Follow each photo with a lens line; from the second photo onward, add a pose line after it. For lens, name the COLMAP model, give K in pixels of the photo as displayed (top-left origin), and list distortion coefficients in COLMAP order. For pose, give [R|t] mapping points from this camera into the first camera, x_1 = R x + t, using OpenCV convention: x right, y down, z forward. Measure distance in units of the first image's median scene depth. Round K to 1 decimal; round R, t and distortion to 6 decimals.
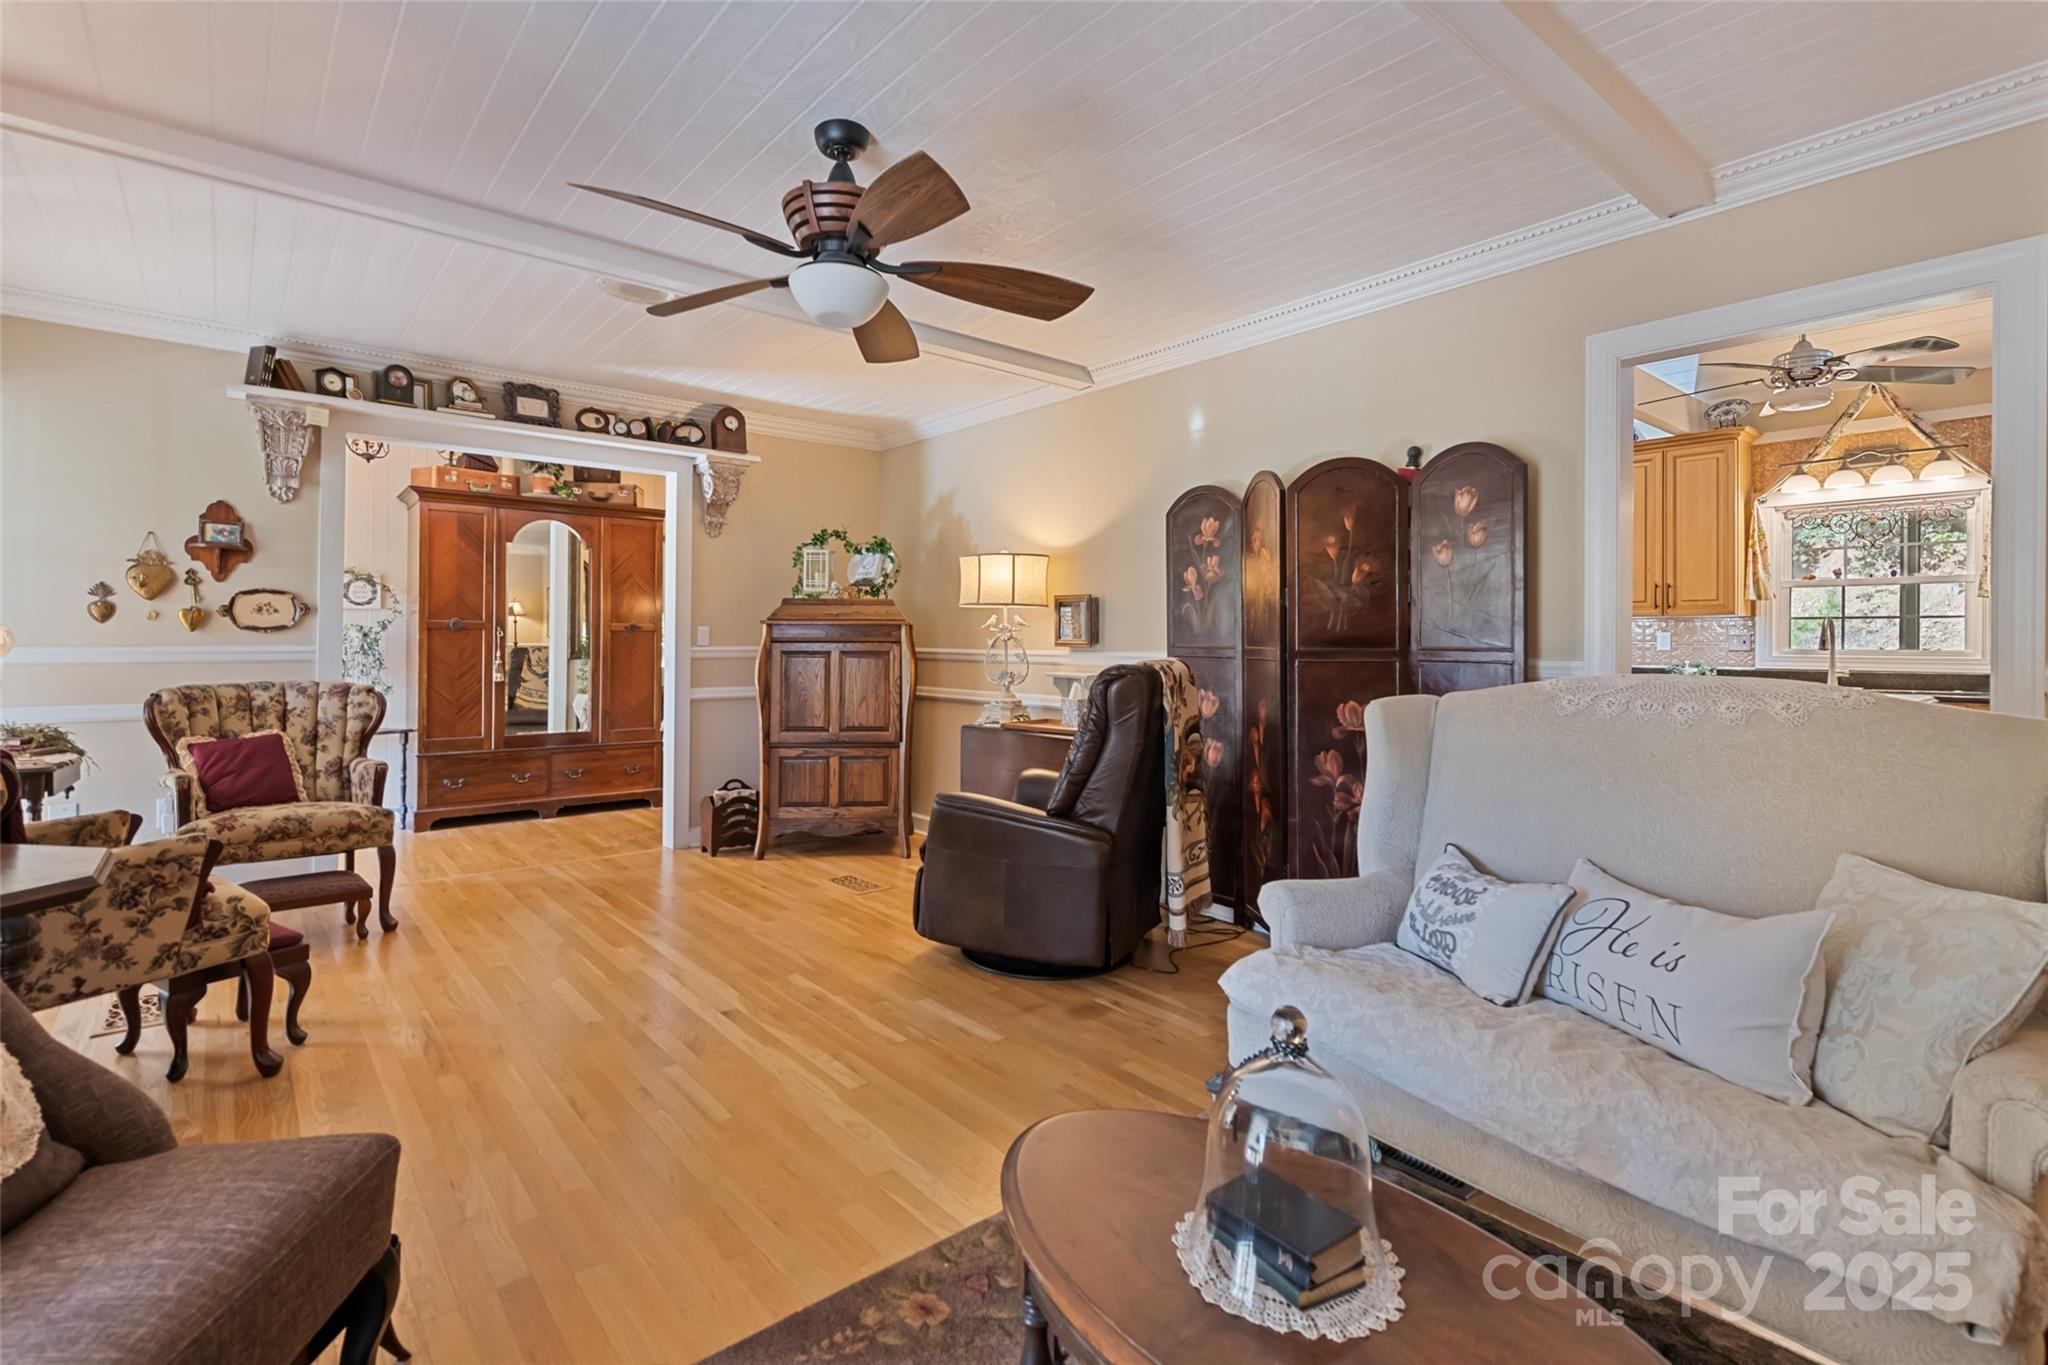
lens RADIAL K [[966.8, 0, 1012.8], [0, 966.8, 632.8], [0, 0, 1]] dist [0.024790, -0.001310]
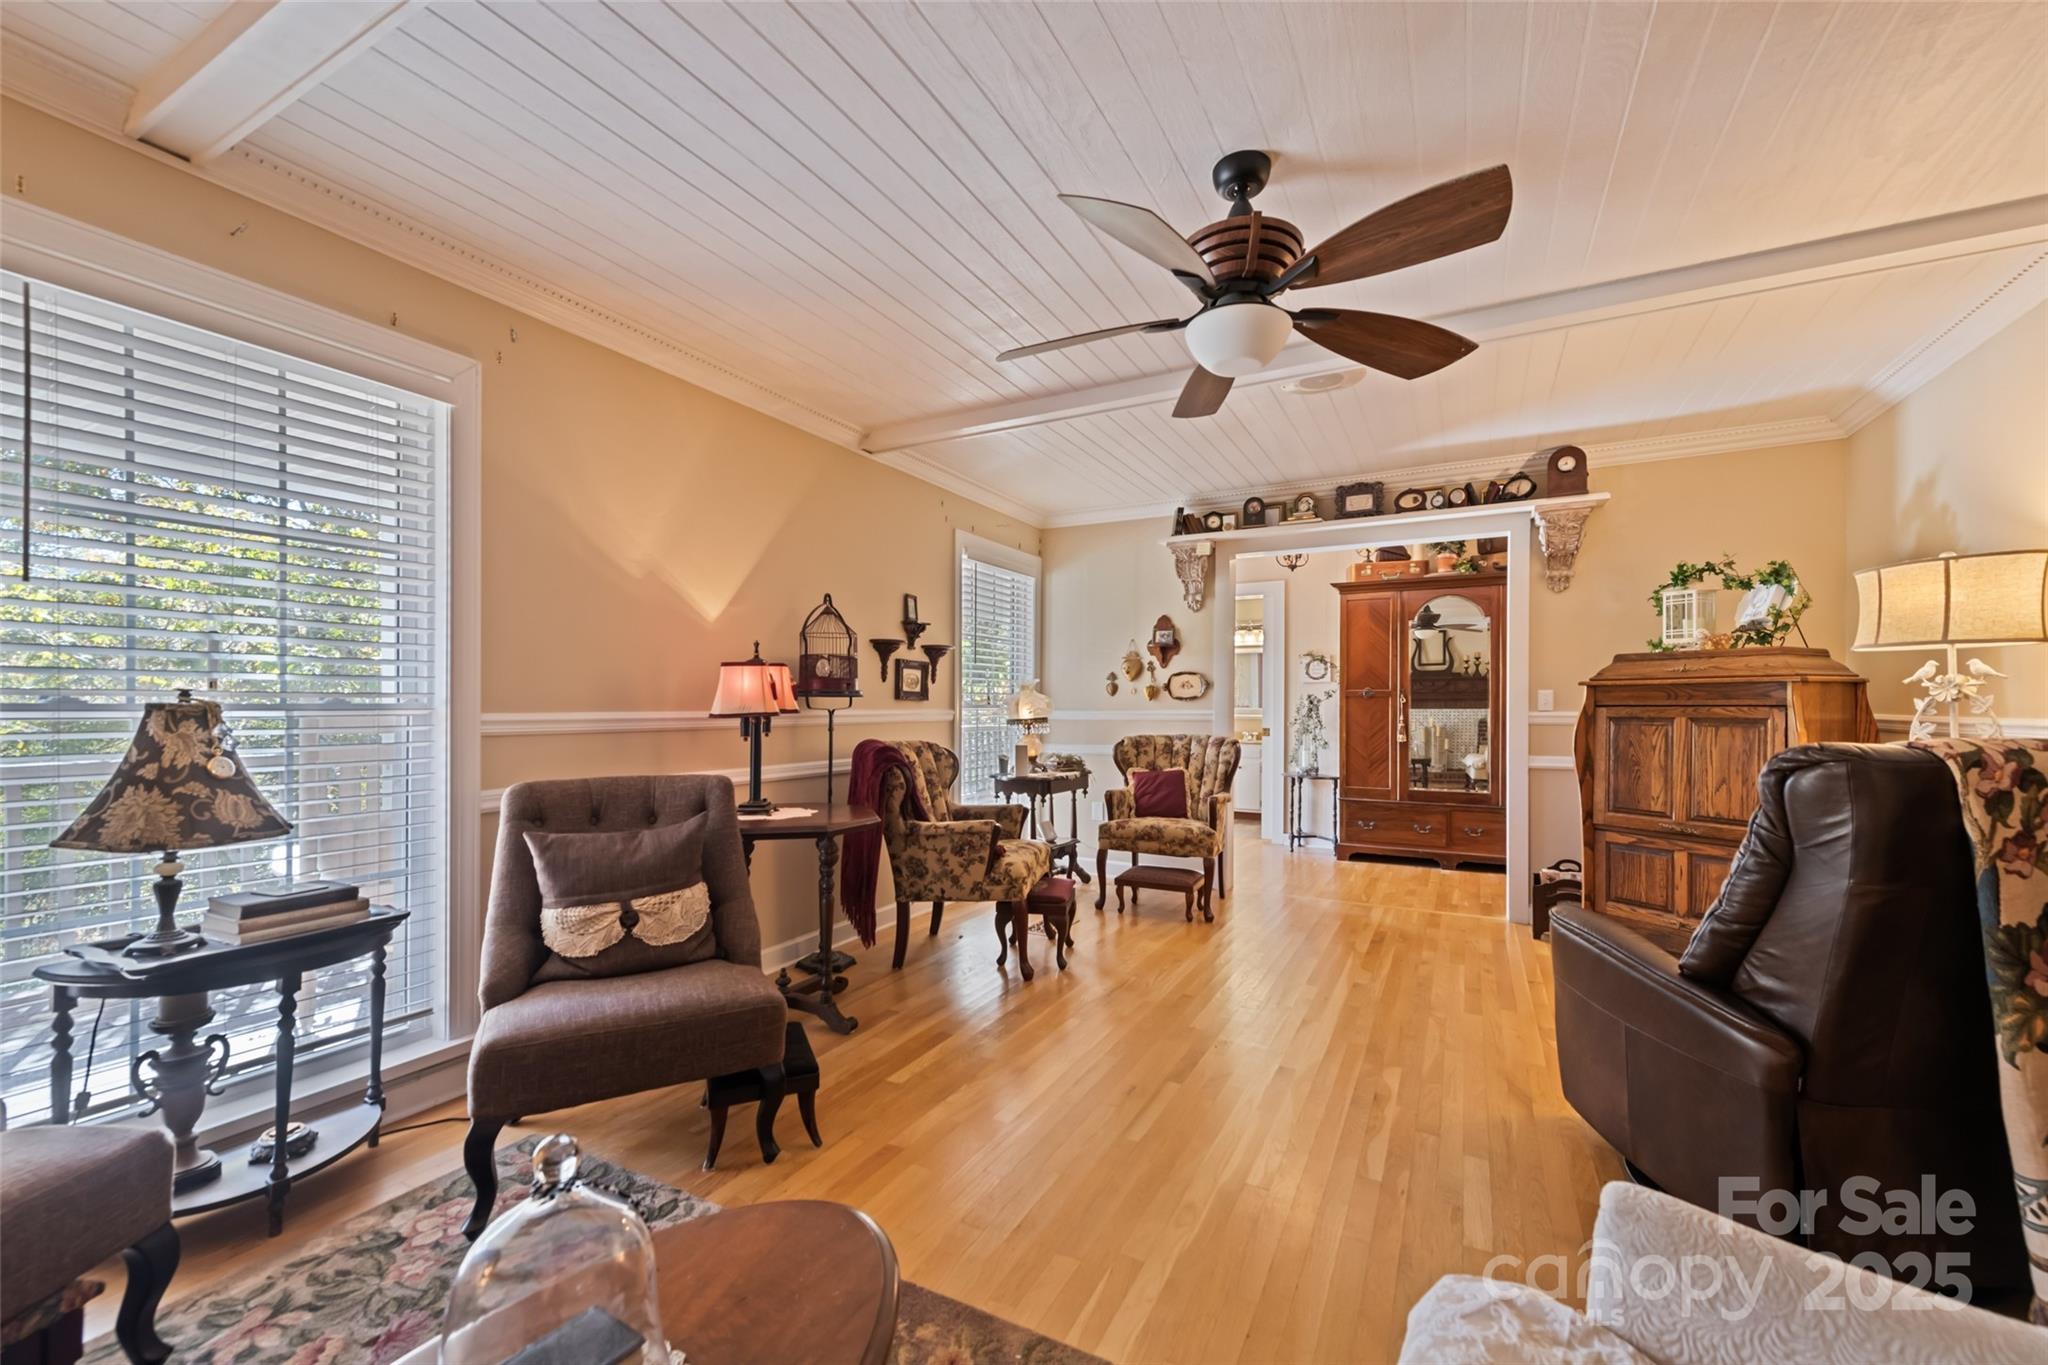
lens RADIAL K [[832.7, 0, 1029.5], [0, 832.7, 698.4], [0, 0, 1]] dist [0.014139, -0.003900]
pose [[0.373471, -0.013179, -0.927548, 0.282505], [0.010072, 0.999898, -0.010151, 0.005296], [0.927587, -0.005551, 0.373566, 0.284290]]
